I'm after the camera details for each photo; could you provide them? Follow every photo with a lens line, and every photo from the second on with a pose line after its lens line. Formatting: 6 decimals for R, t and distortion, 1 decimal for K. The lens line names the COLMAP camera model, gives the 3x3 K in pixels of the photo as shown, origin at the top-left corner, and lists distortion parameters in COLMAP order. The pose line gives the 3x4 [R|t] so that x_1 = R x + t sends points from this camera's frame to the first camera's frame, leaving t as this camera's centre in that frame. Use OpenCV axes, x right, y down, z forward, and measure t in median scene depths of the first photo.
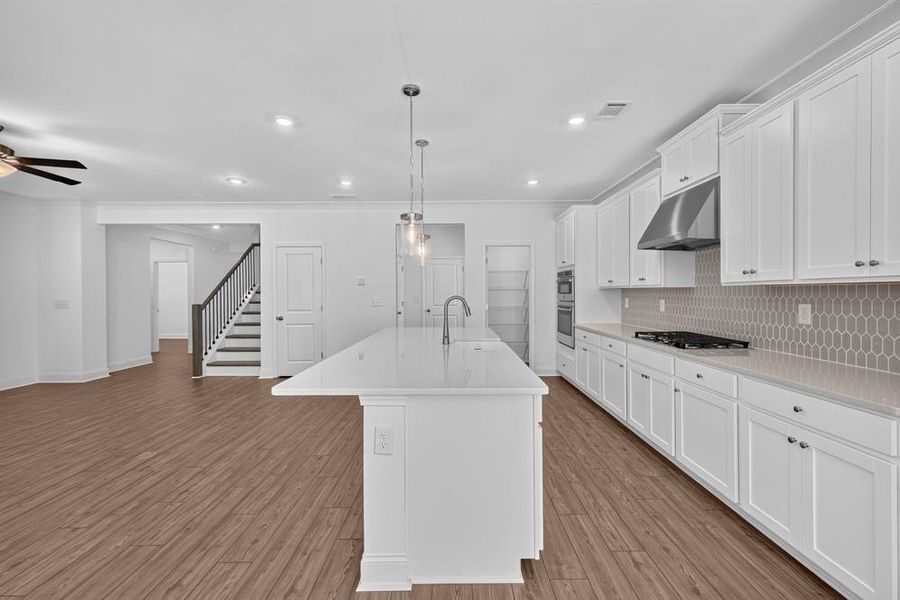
lens RADIAL K [[376.6, 0, 445.5], [0, 376.6, 295.8], [0, 0, 1]] dist [0.003359, 0.000407]
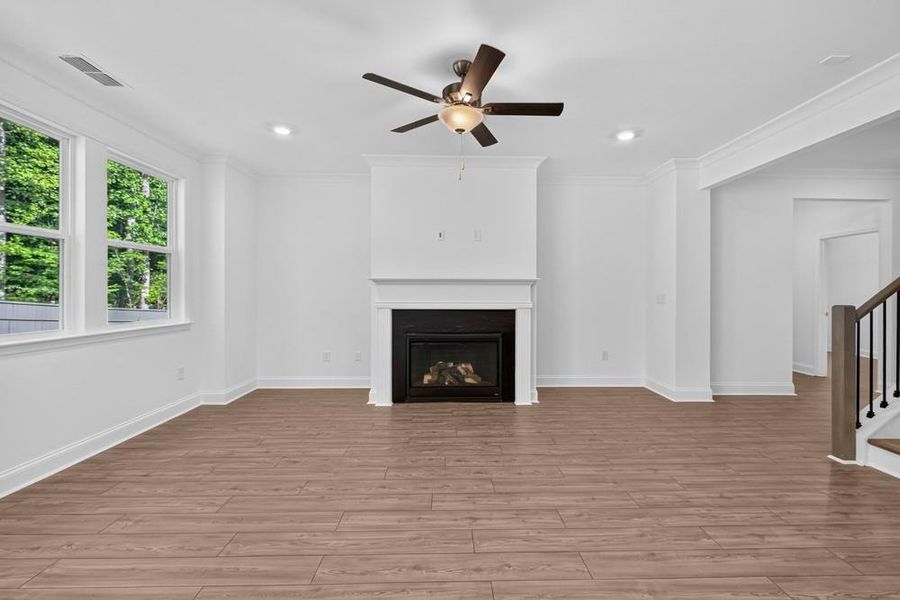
lens RADIAL K [[376.6, 0, 455.4], [0, 376.6, 293.1], [0, 0, 1]] dist [0.003359, 0.000407]
pose [[0.046816, 0.010566, -0.998848, -0.256187], [-0.012091, 0.999877, 0.010010, 0.010678], [0.998830, 0.011609, 0.046938, 0.598830]]
